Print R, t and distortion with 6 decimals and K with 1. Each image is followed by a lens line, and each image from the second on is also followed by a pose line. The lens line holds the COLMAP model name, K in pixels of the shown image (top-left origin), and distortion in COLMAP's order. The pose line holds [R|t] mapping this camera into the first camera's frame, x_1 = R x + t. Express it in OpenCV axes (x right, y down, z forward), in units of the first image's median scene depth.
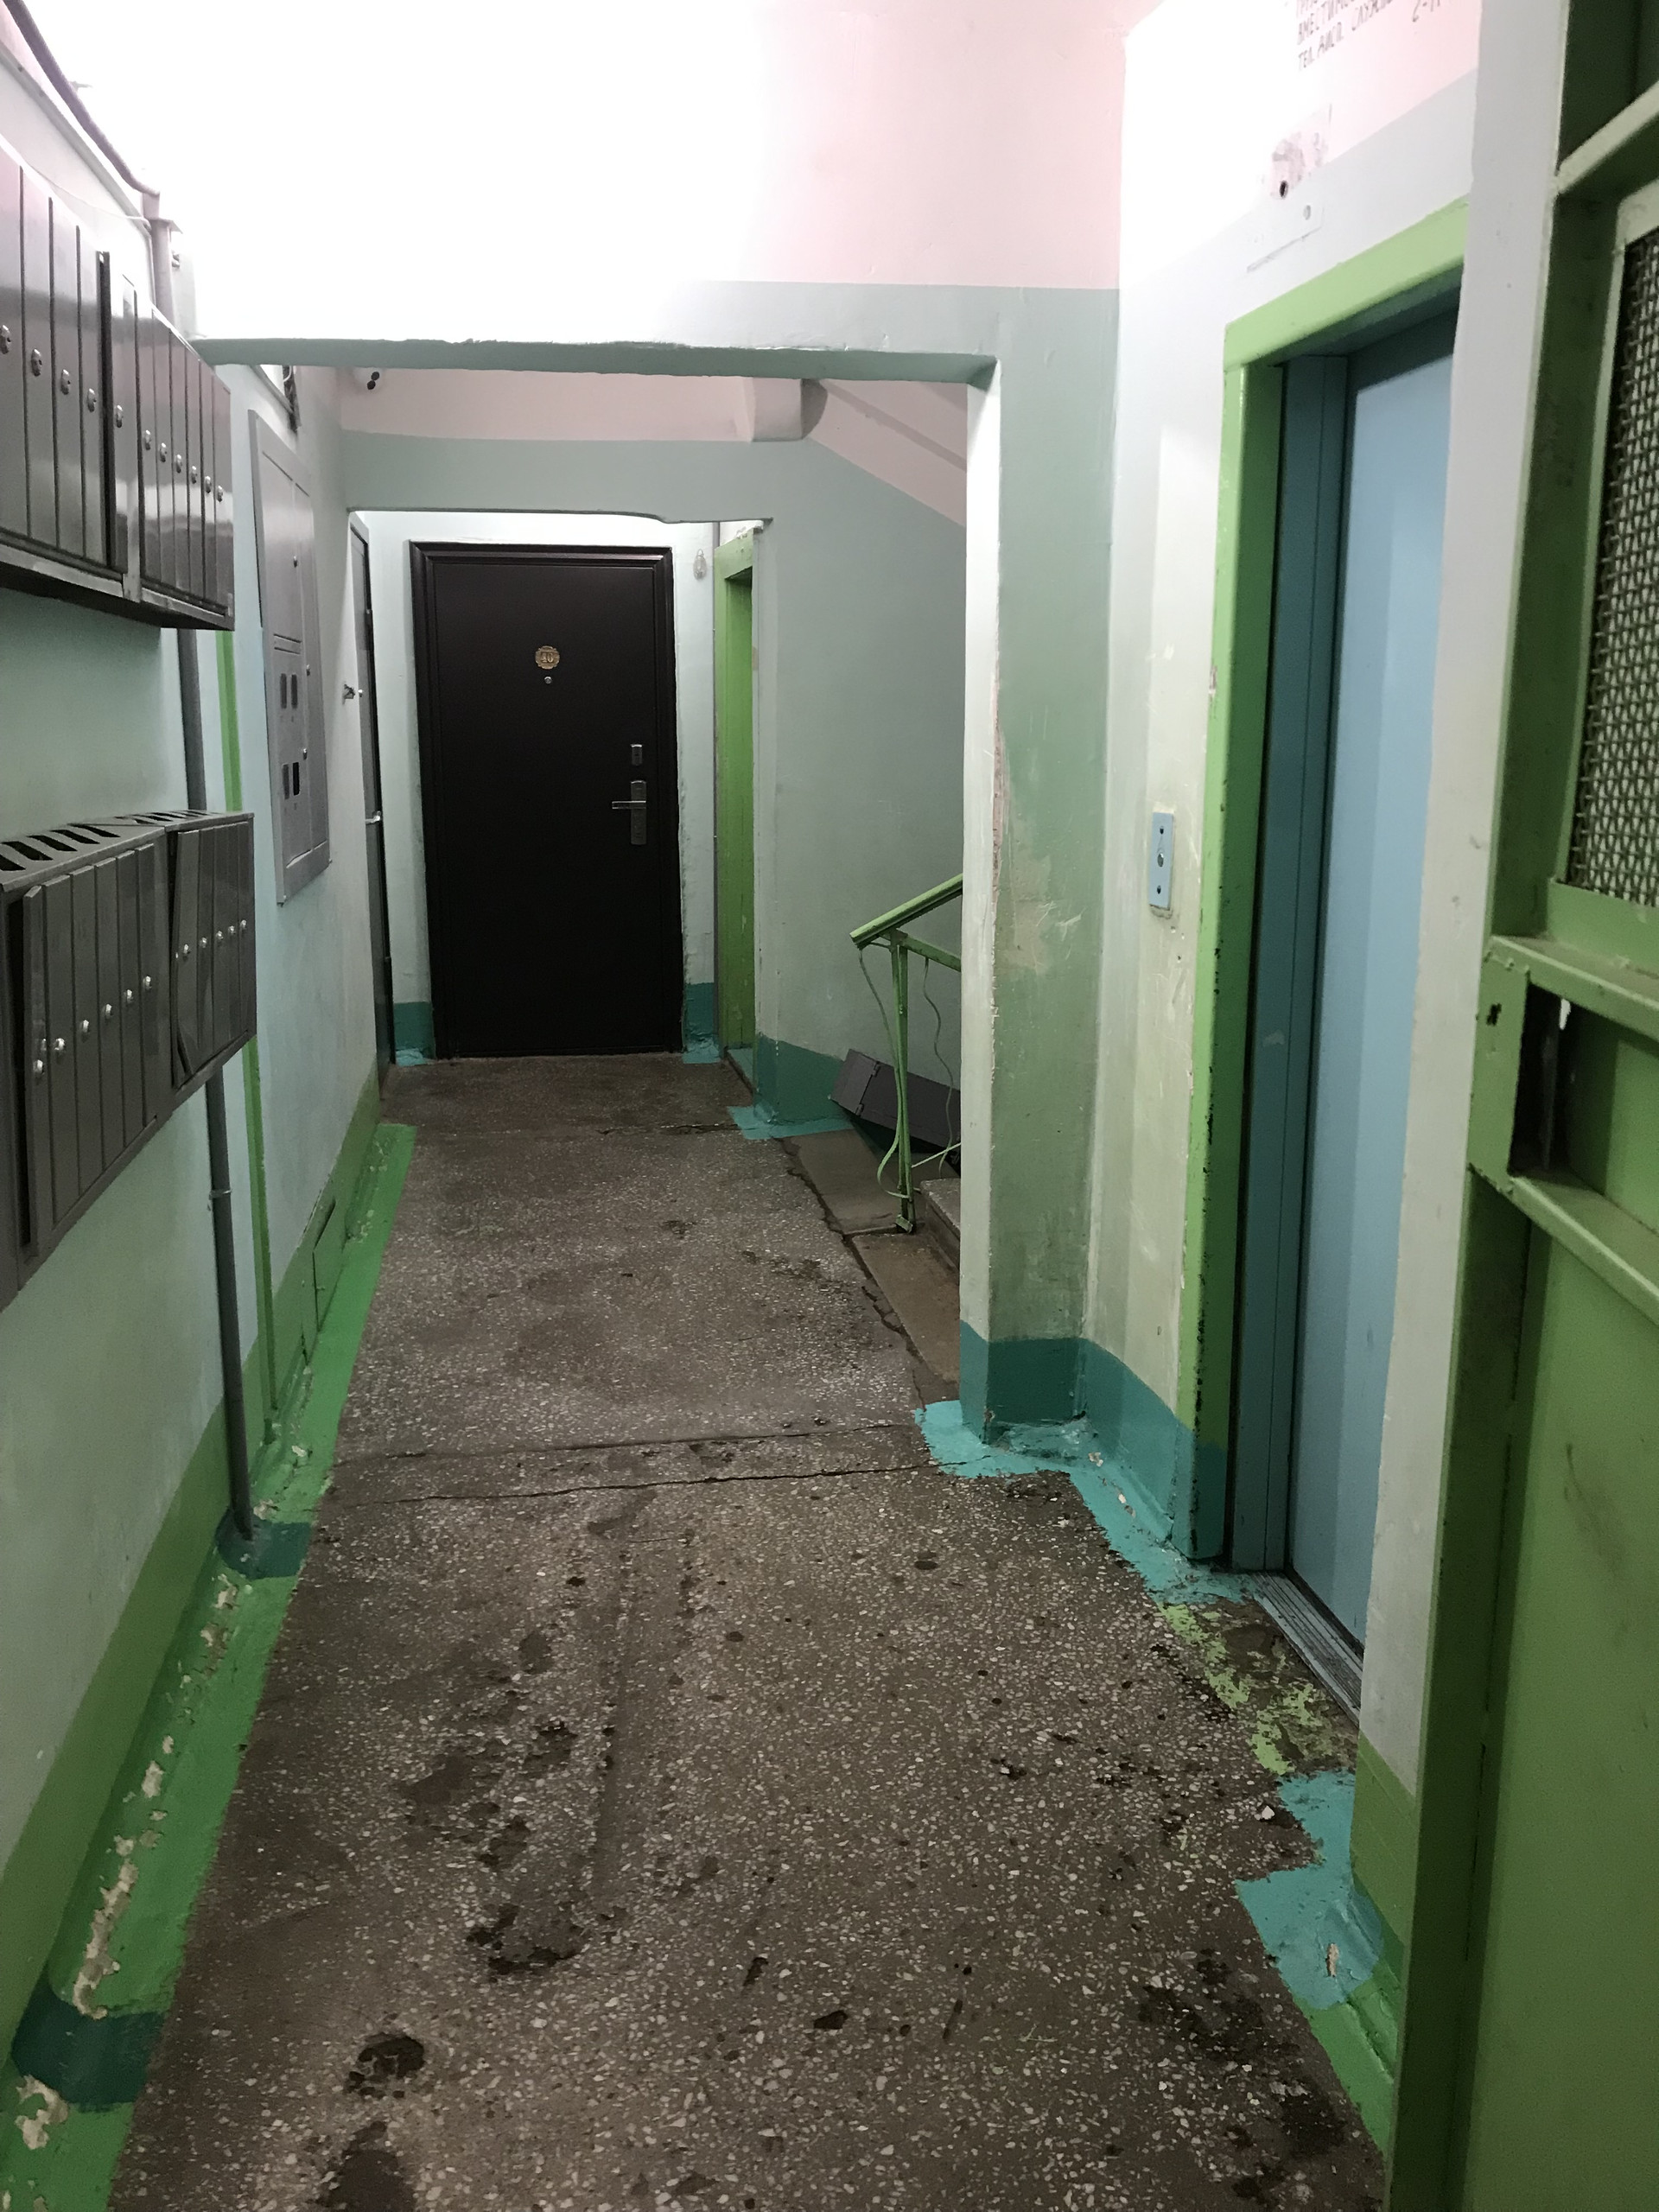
lens RADIAL K [[1826.8, 0, 829.5], [0, 1826.8, 1106.0], [0, 0, 1]] dist [0.226690, -0.251503]
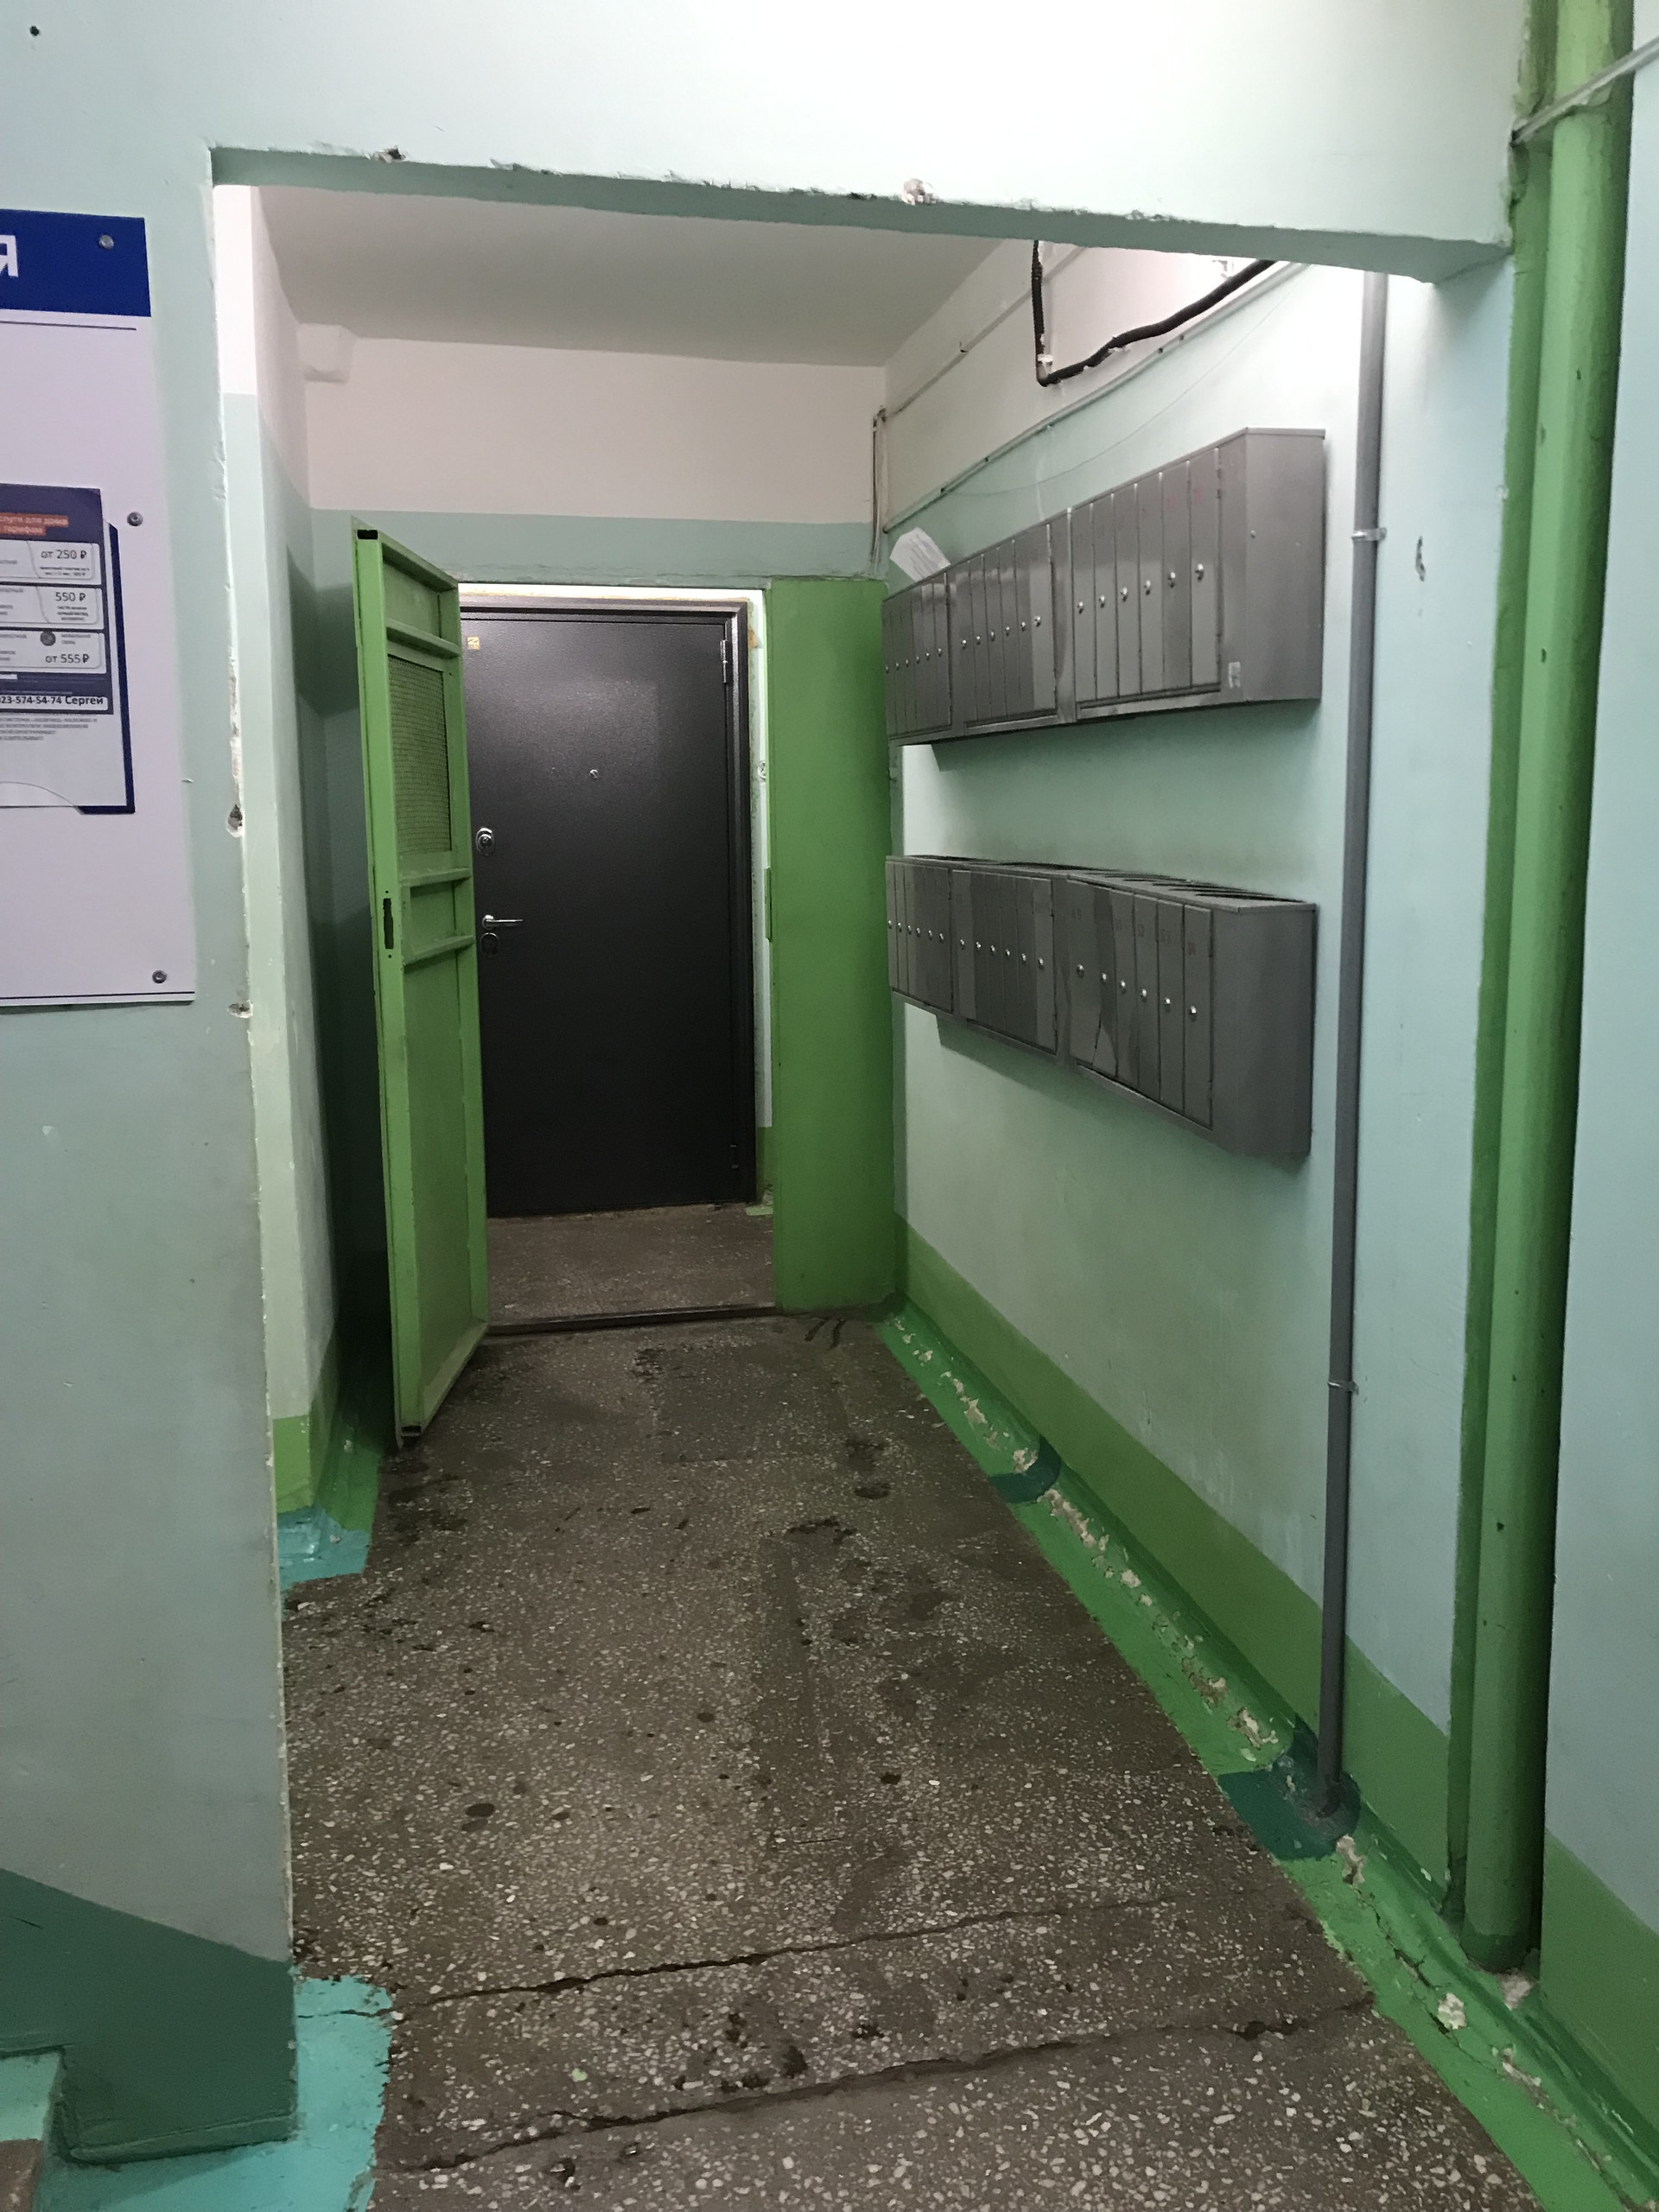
lens RADIAL K [[1826.8, 0, 829.5], [0, 1826.8, 1106.0], [0, 0, 1]] dist [0.226690, -0.251503]
pose [[-0.998717, 0.027069, -0.042808, -0.082236], [0.008883, 0.925717, 0.378113, -0.389540], [0.049863, 0.377247, -0.924769, 1.780903]]
